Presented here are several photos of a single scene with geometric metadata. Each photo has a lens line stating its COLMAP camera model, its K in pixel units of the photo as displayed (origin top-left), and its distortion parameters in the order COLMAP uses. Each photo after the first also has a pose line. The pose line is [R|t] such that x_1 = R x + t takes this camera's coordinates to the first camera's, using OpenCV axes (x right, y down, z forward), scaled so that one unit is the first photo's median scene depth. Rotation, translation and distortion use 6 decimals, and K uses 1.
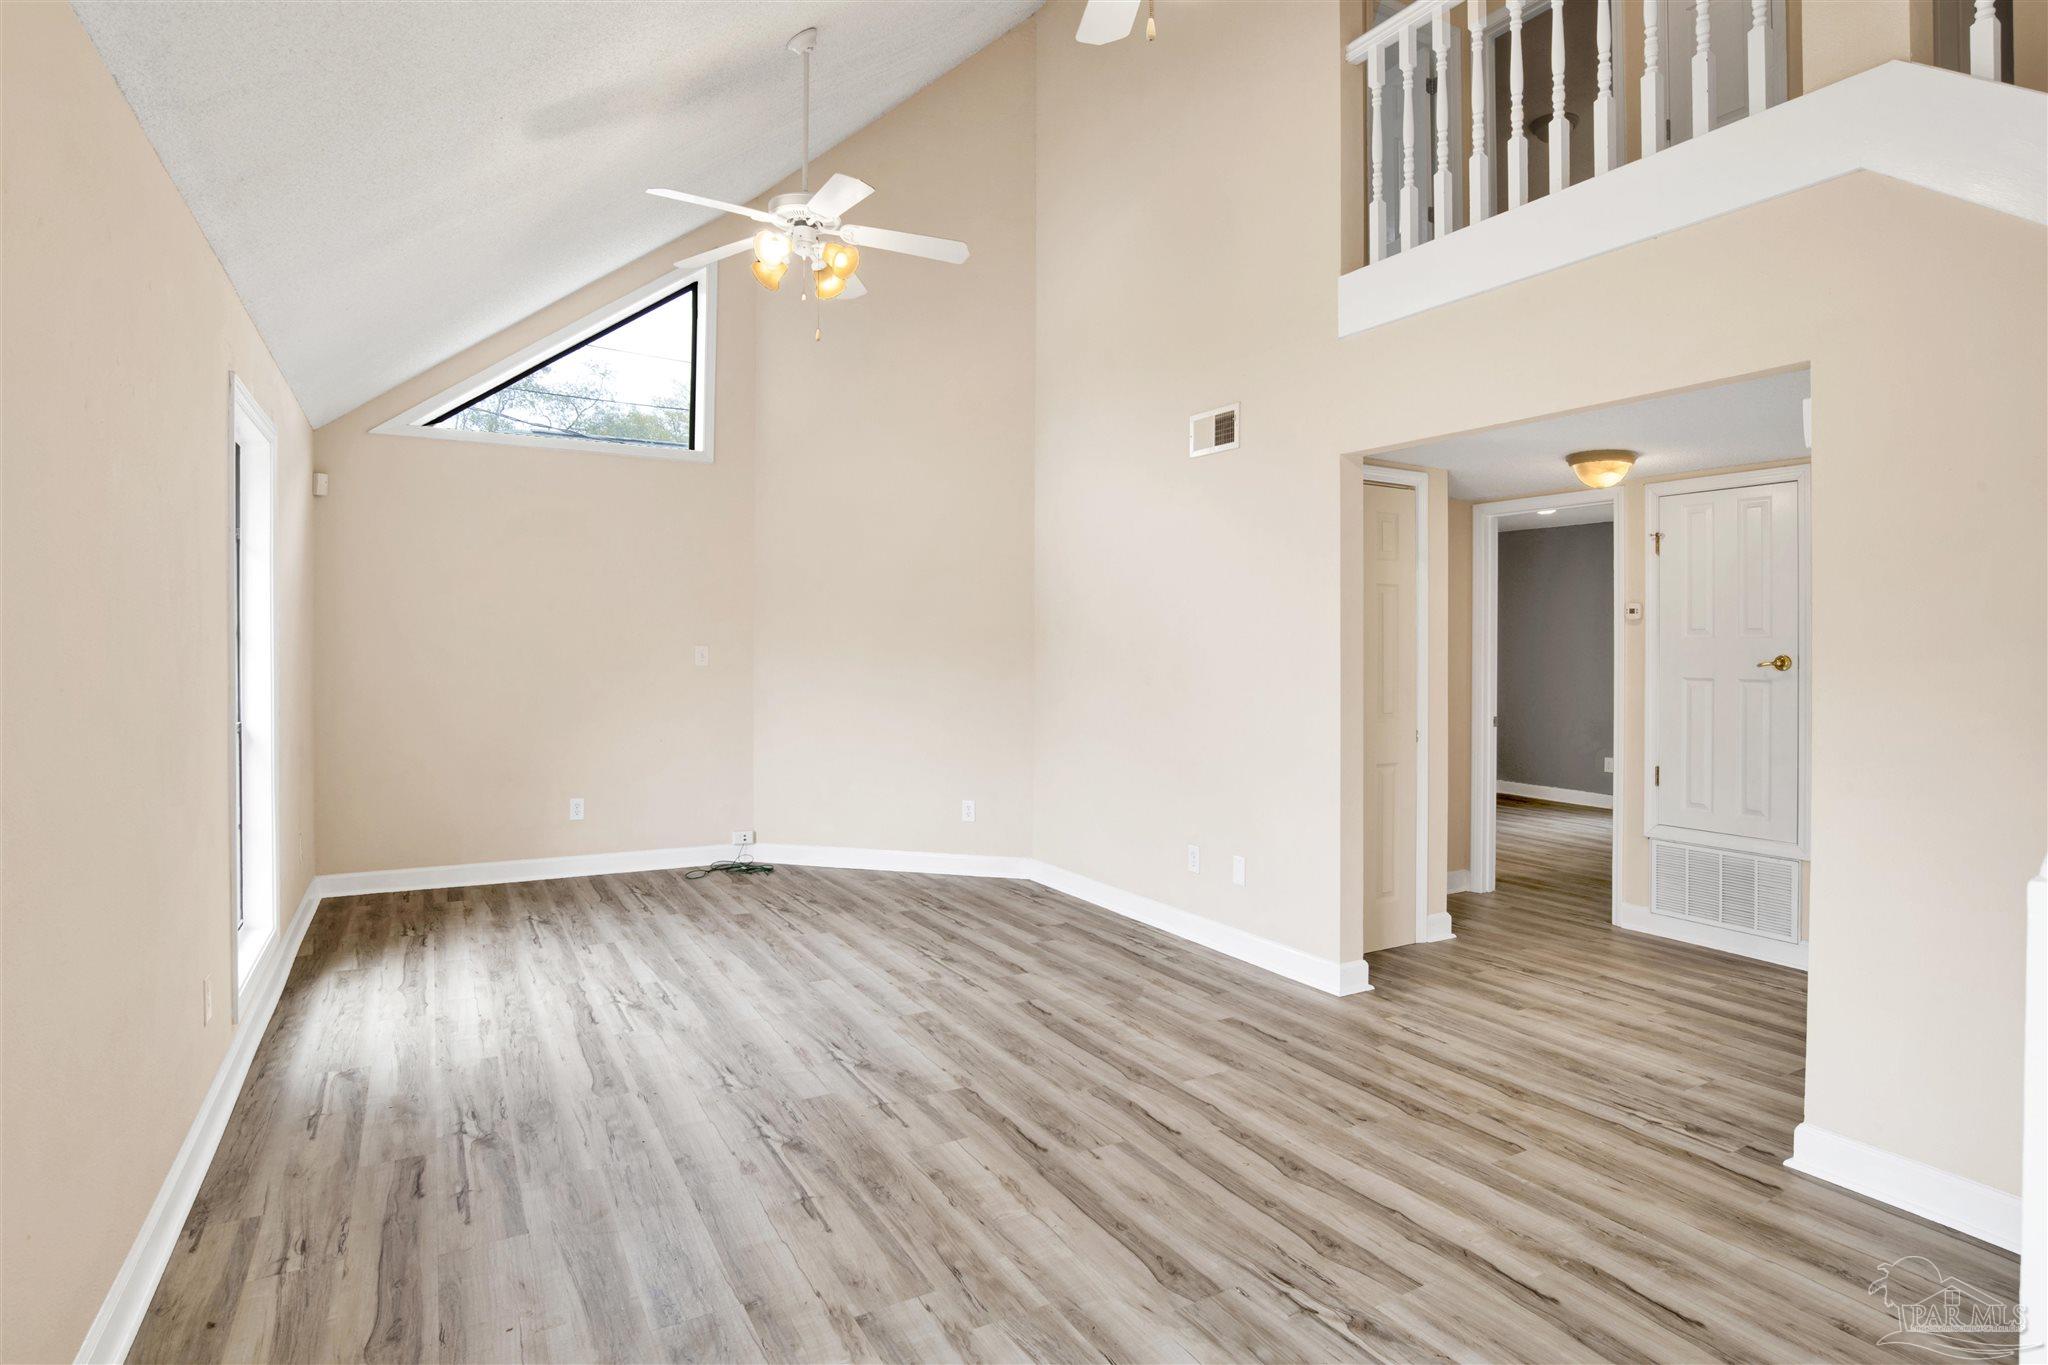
lens RADIAL K [[1073.7, 0, 1010.6], [0, 1073.7, 677.3], [0, 0, 1]] dist [-0.067747, 0.023696]
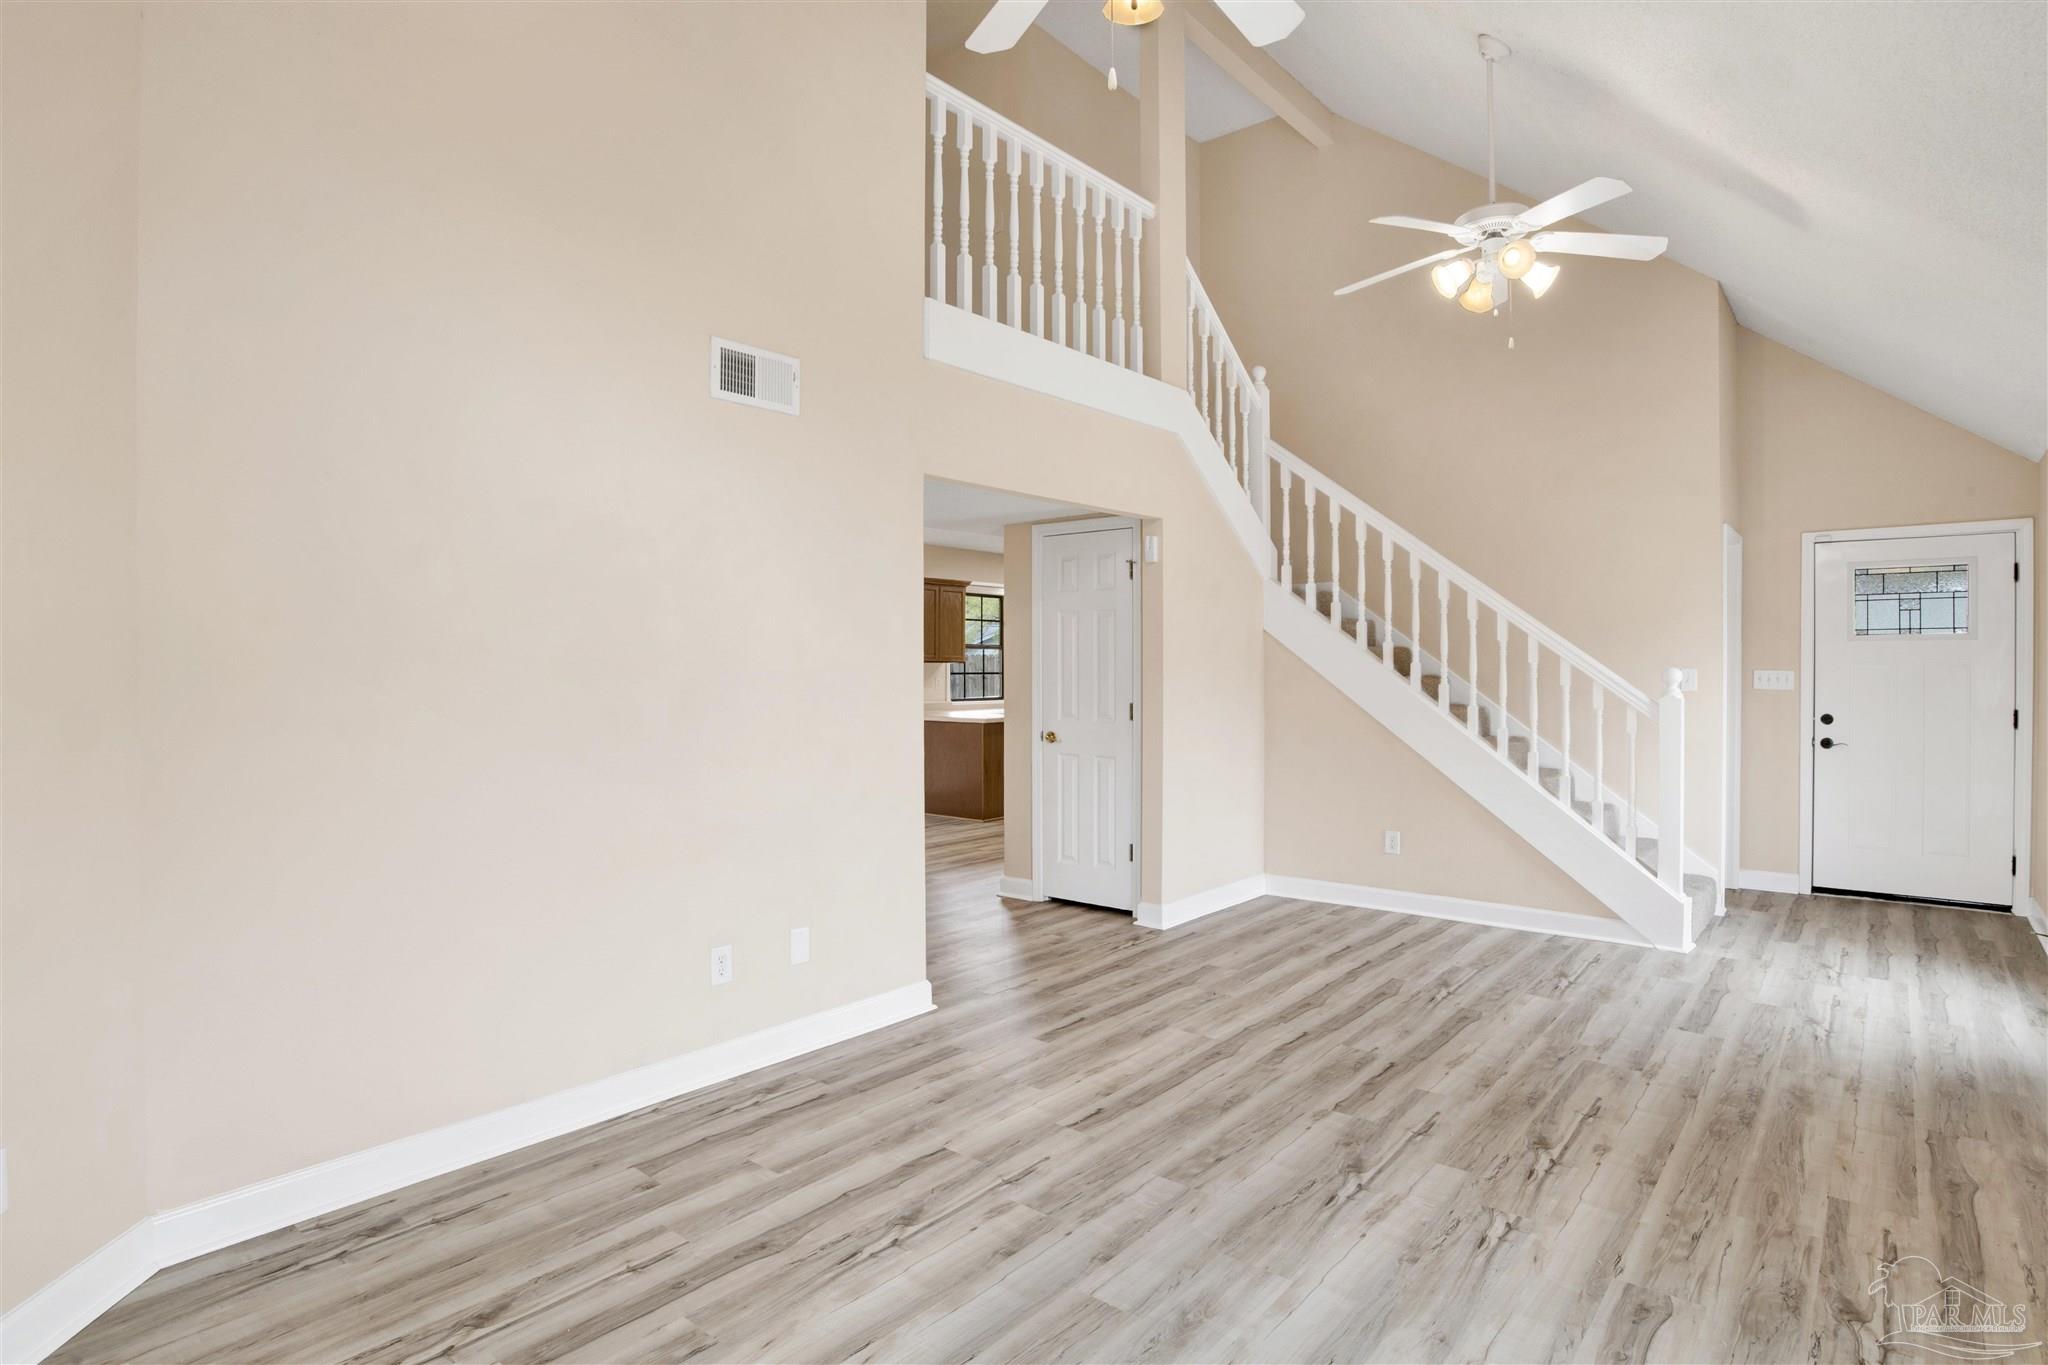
lens RADIAL K [[1073.7, 0, 1089.0], [0, 1073.7, 667.4], [0, 0, 1]] dist [-0.067747, 0.023696]
pose [[-0.402071, -0.006464, 0.915586, -0.845244], [0.021443, 0.999634, 0.016474, -0.047857], [-0.915357, 0.026257, -0.401786, 1.580353]]
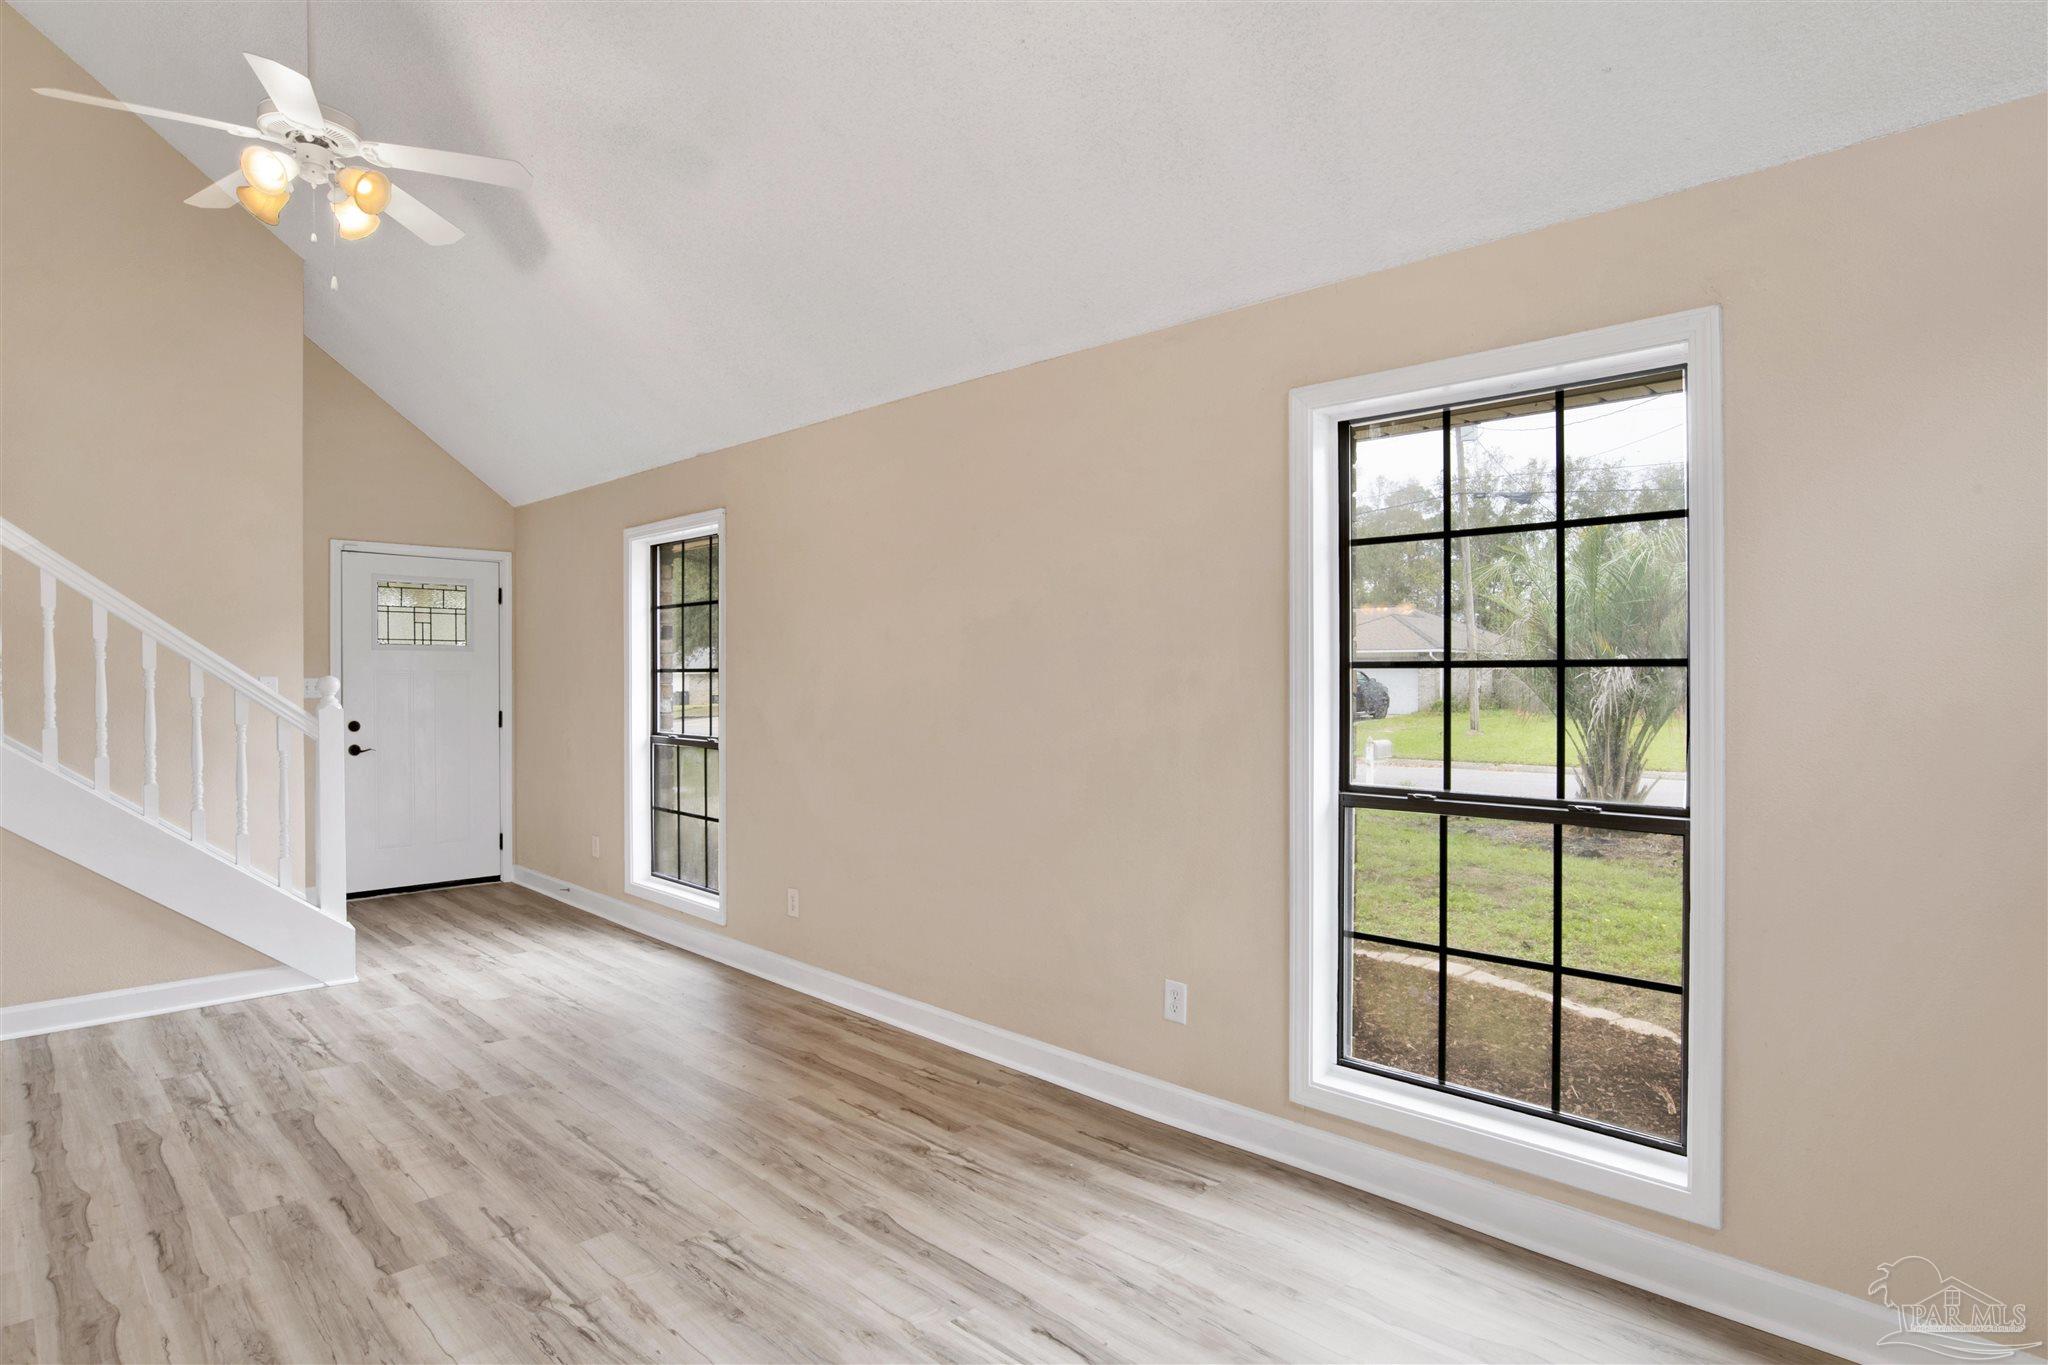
lens RADIAL K [[1073.7, 0, 994.3], [0, 1073.7, 675.5], [0, 0, 1]] dist [-0.067747, 0.023696]
pose [[-0.959769, -0.006165, -0.280723, -0.239509], [-0.013806, 0.999586, 0.025252, -0.053059], [0.280451, 0.028112, -0.959457, 1.780348]]
